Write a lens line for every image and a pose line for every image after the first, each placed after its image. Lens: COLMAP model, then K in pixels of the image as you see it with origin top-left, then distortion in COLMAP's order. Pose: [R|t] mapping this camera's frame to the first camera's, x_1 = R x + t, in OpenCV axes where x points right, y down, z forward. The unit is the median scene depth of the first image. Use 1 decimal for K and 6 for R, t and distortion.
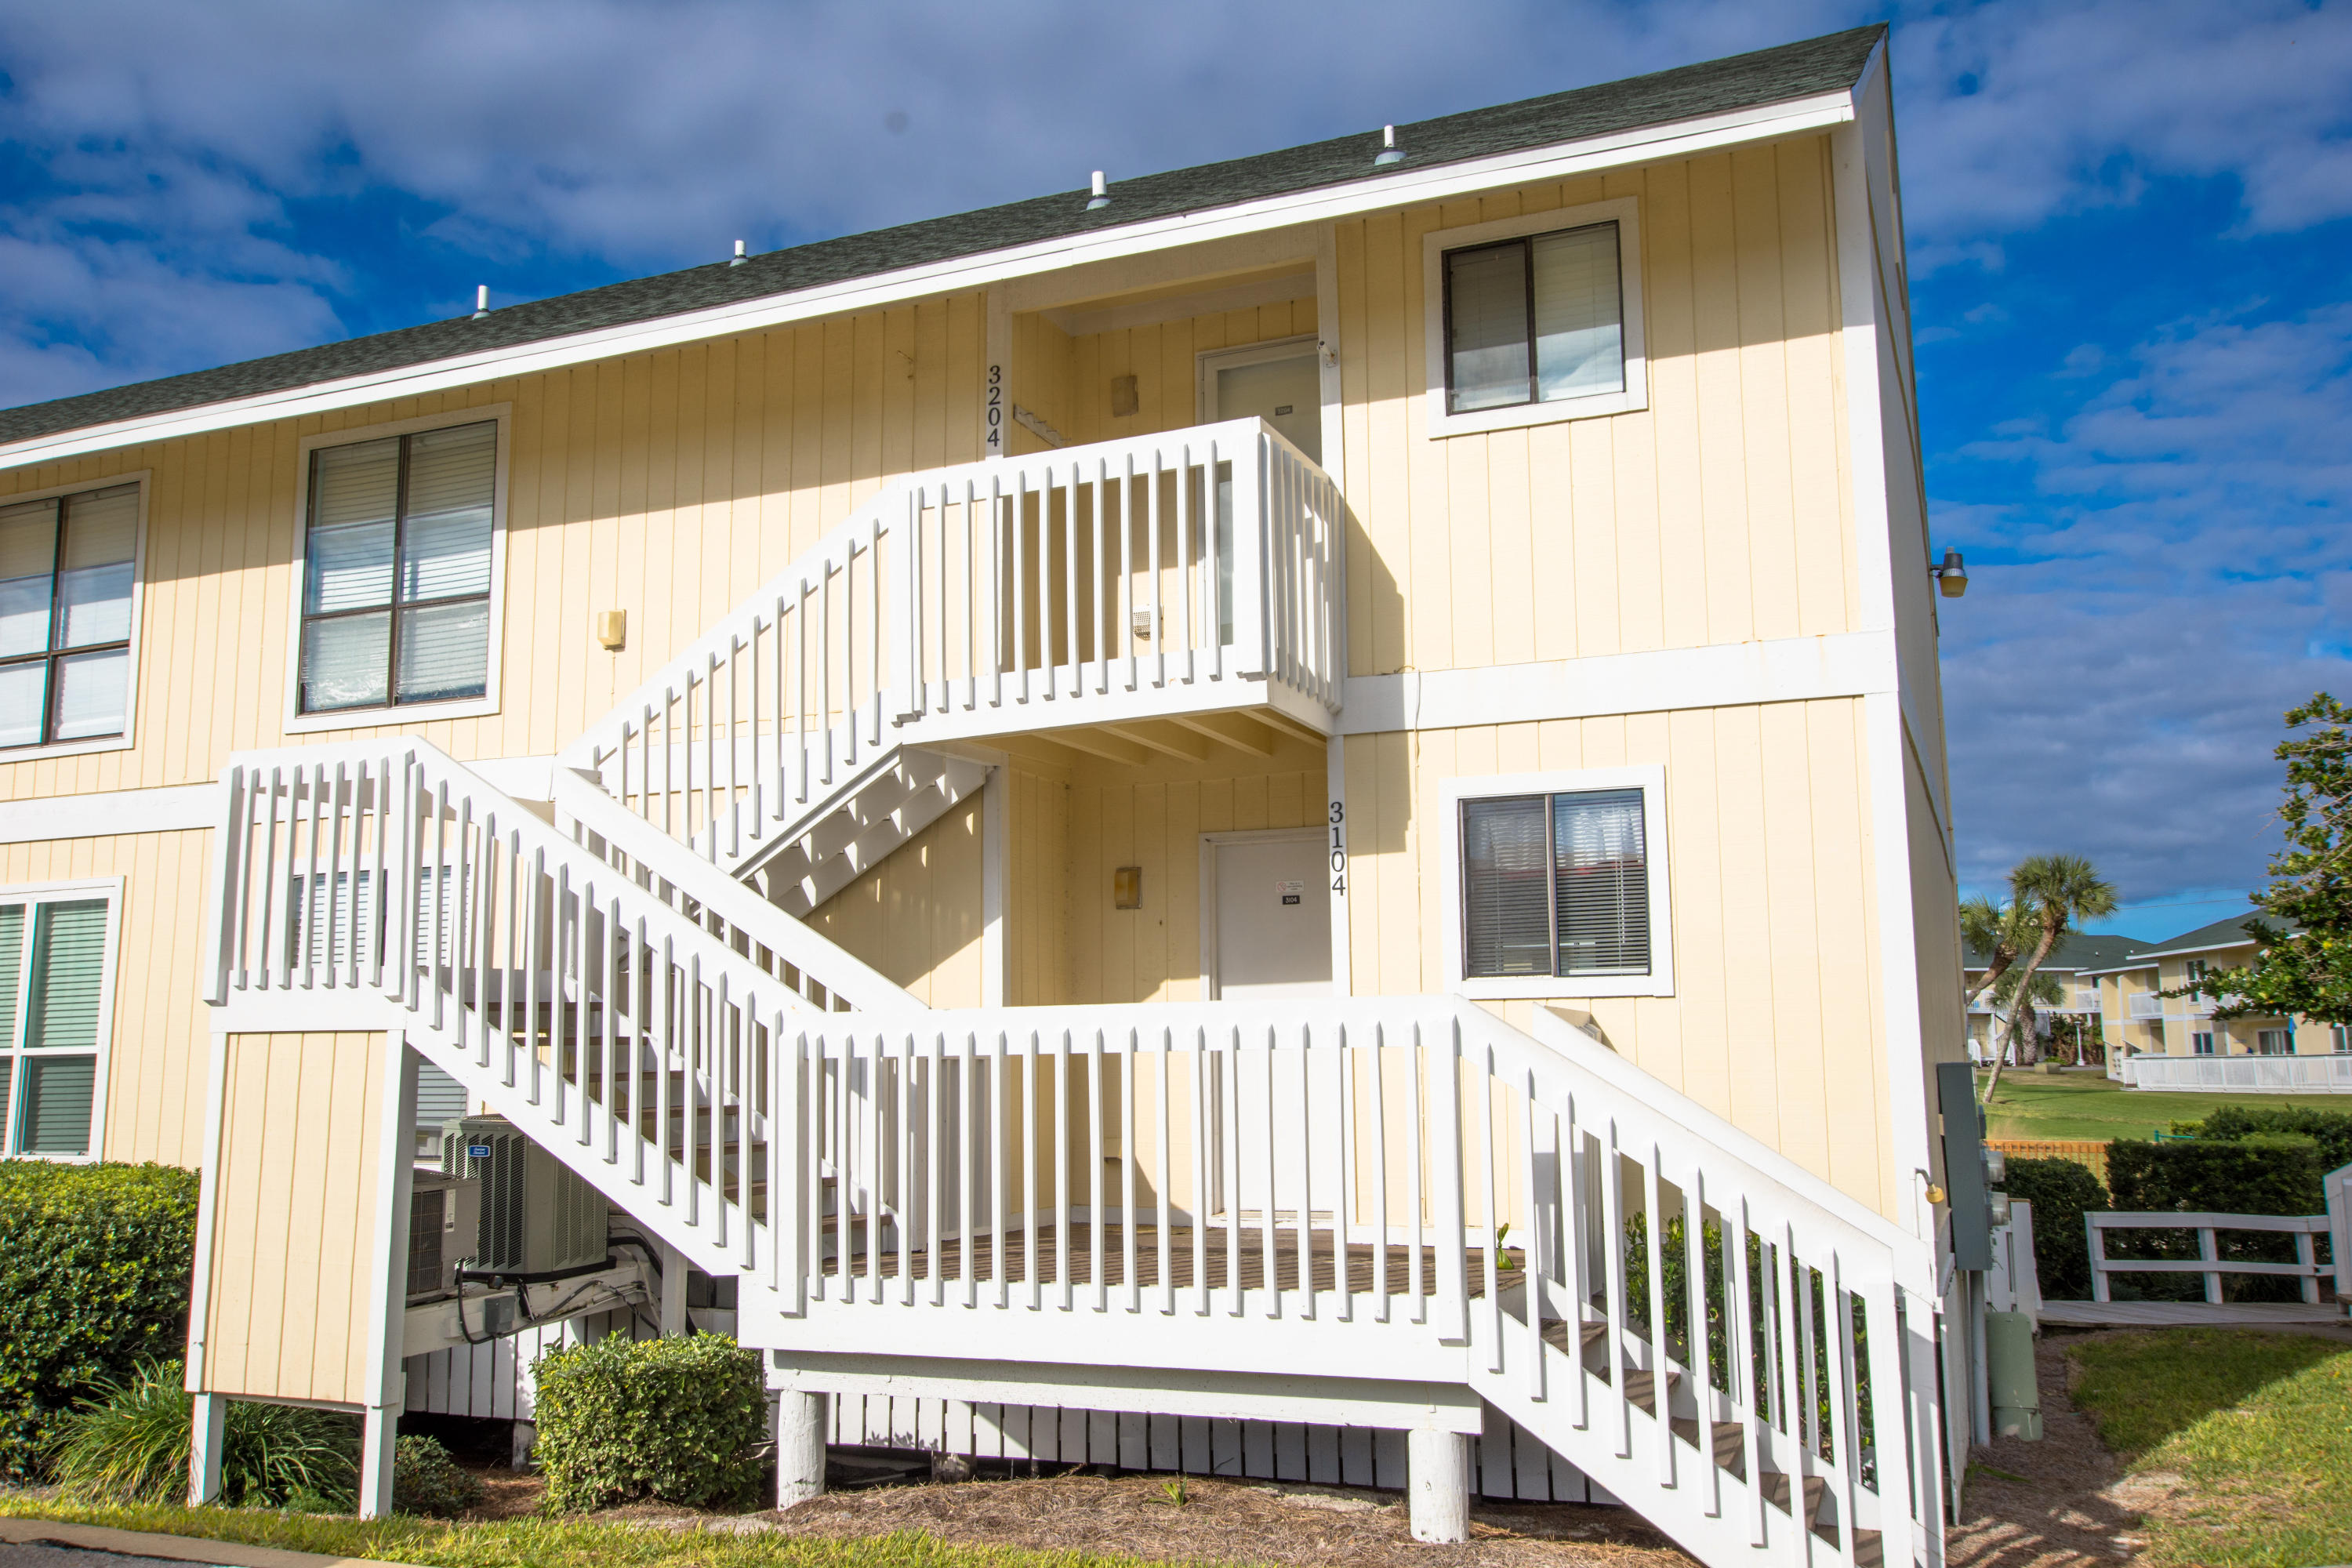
lens RADIAL K [[1902.3, 0, 1179.7], [0, 1902.3, 785.2], [0, 0, 1]] dist [-0.008645, 0.035820]
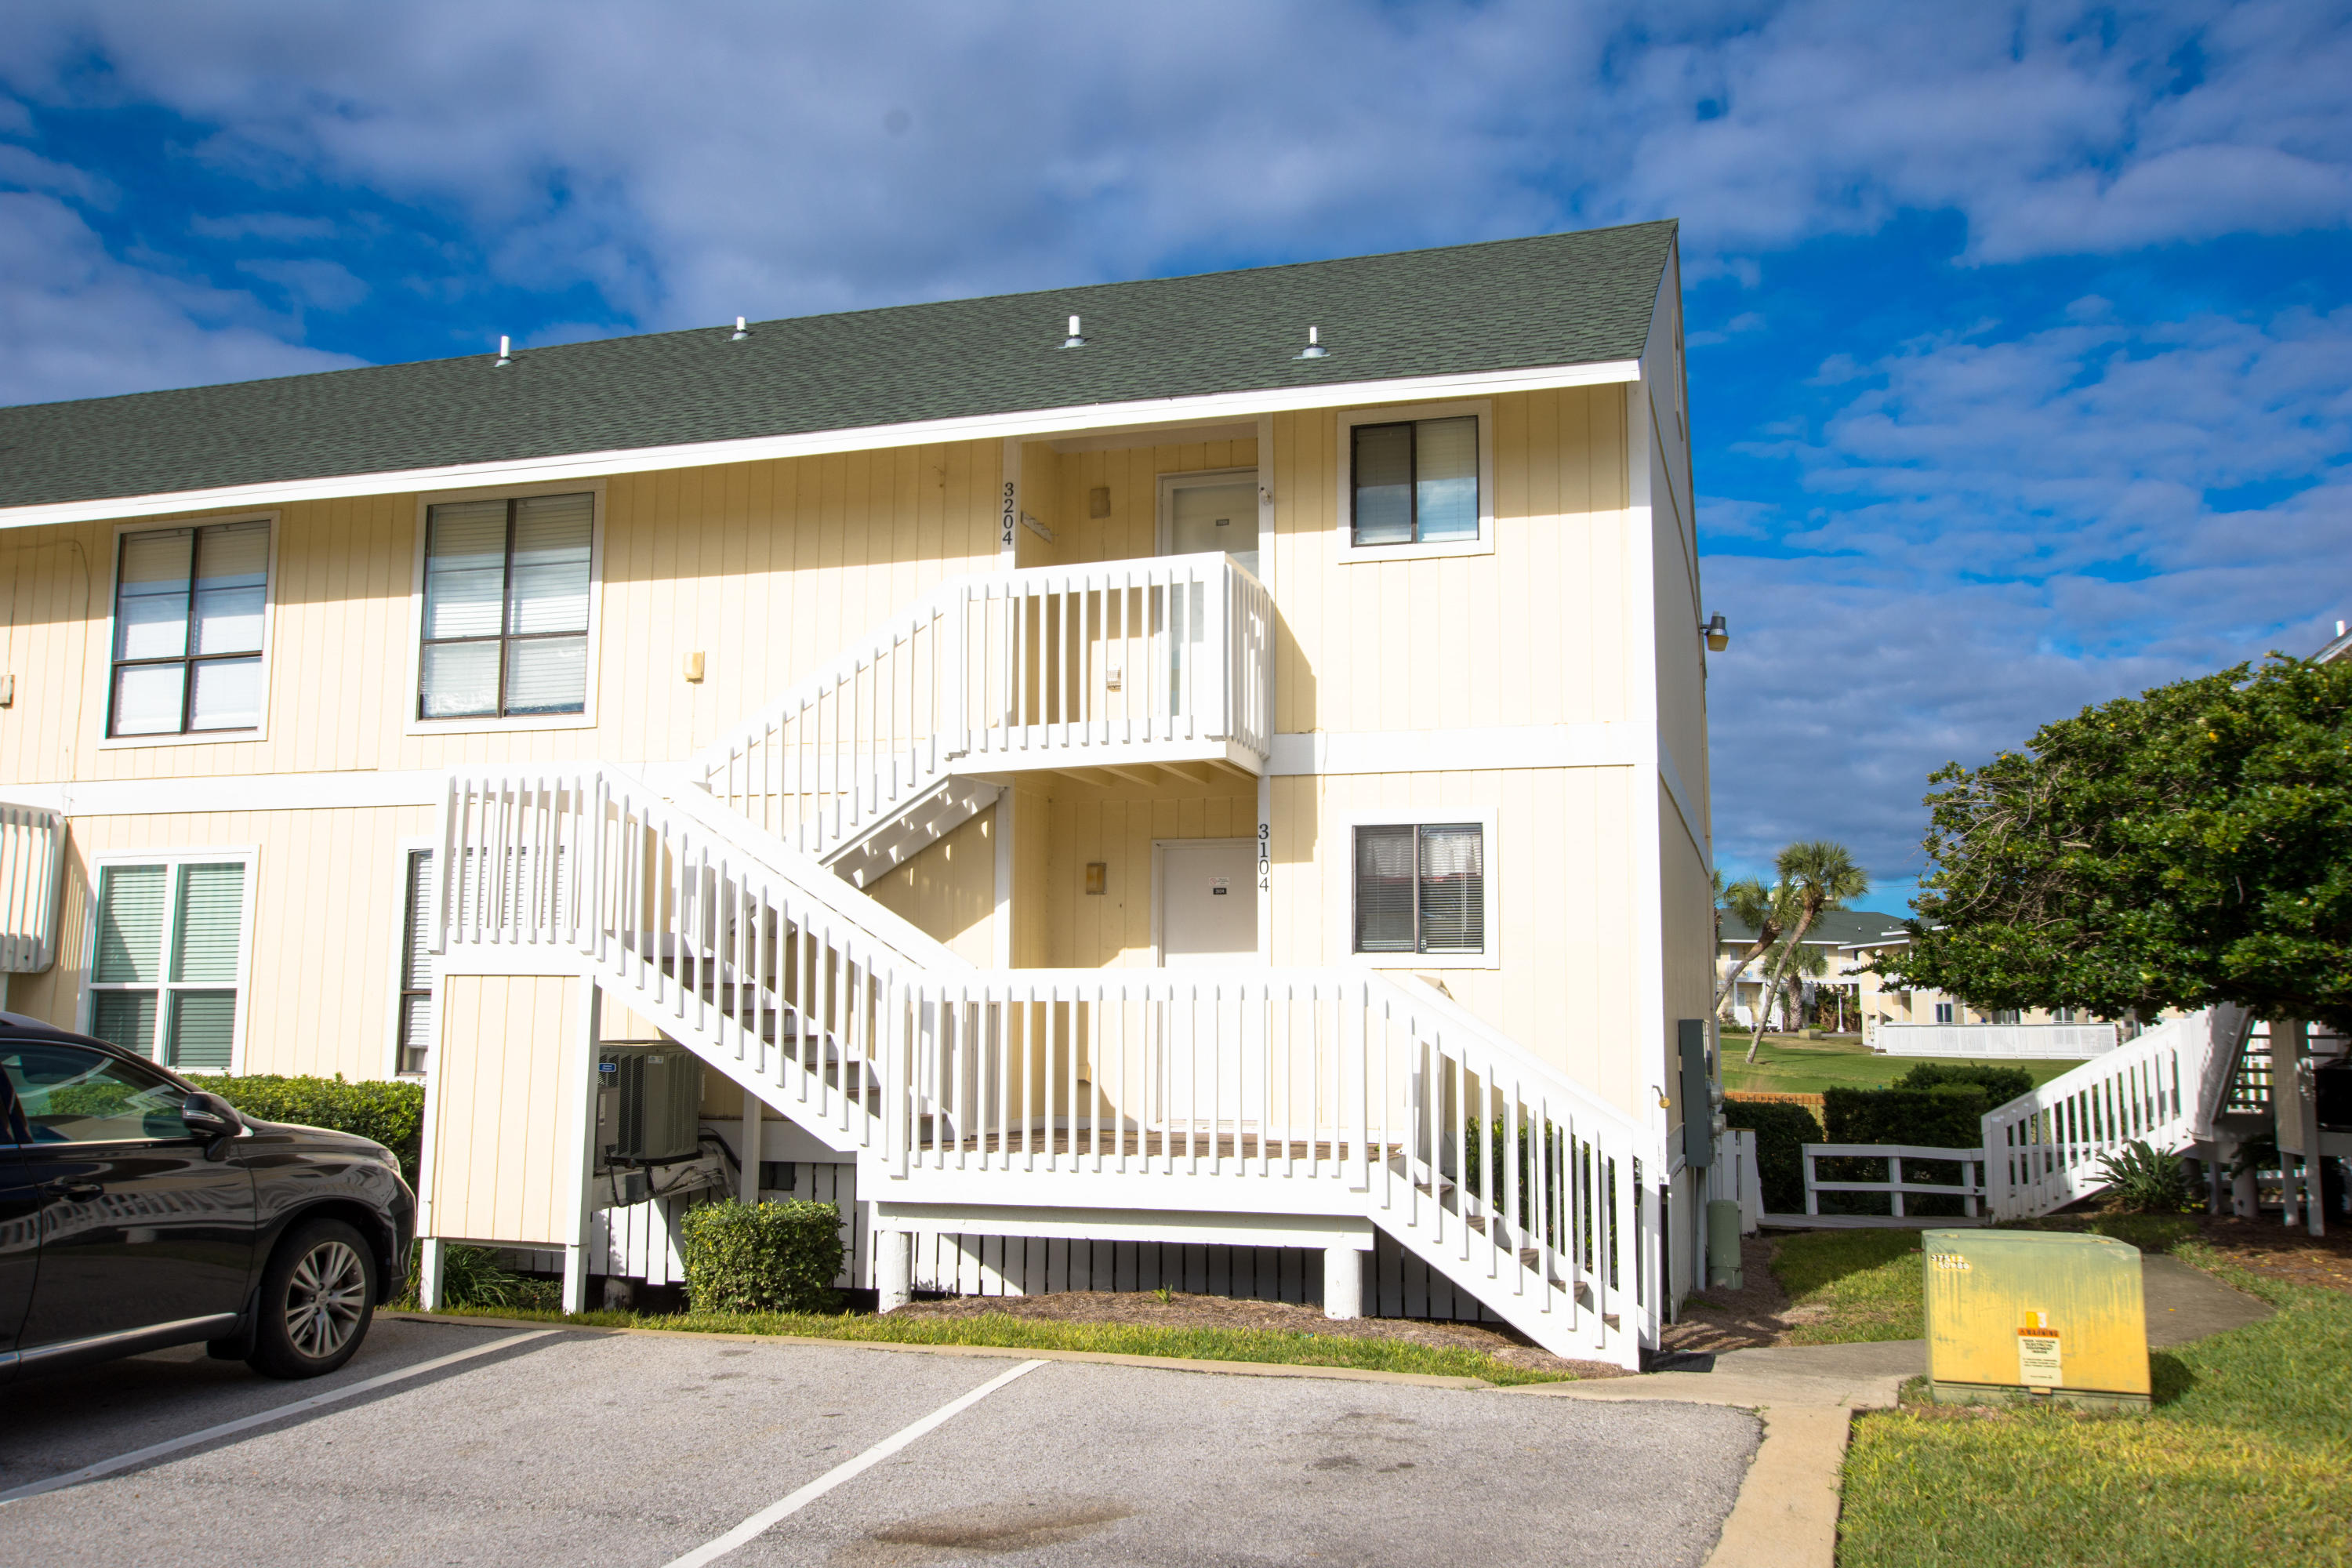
lens RADIAL K [[1902.3, 0, 1174.9], [0, 1902.3, 785.3], [0, 0, 1]] dist [-0.008645, 0.035820]
pose [[0.994846, 0.028825, 0.097216, -0.109141], [-0.031085, 0.999279, 0.021806, -0.044121], [-0.096517, -0.024715, 0.995024, -0.345562]]
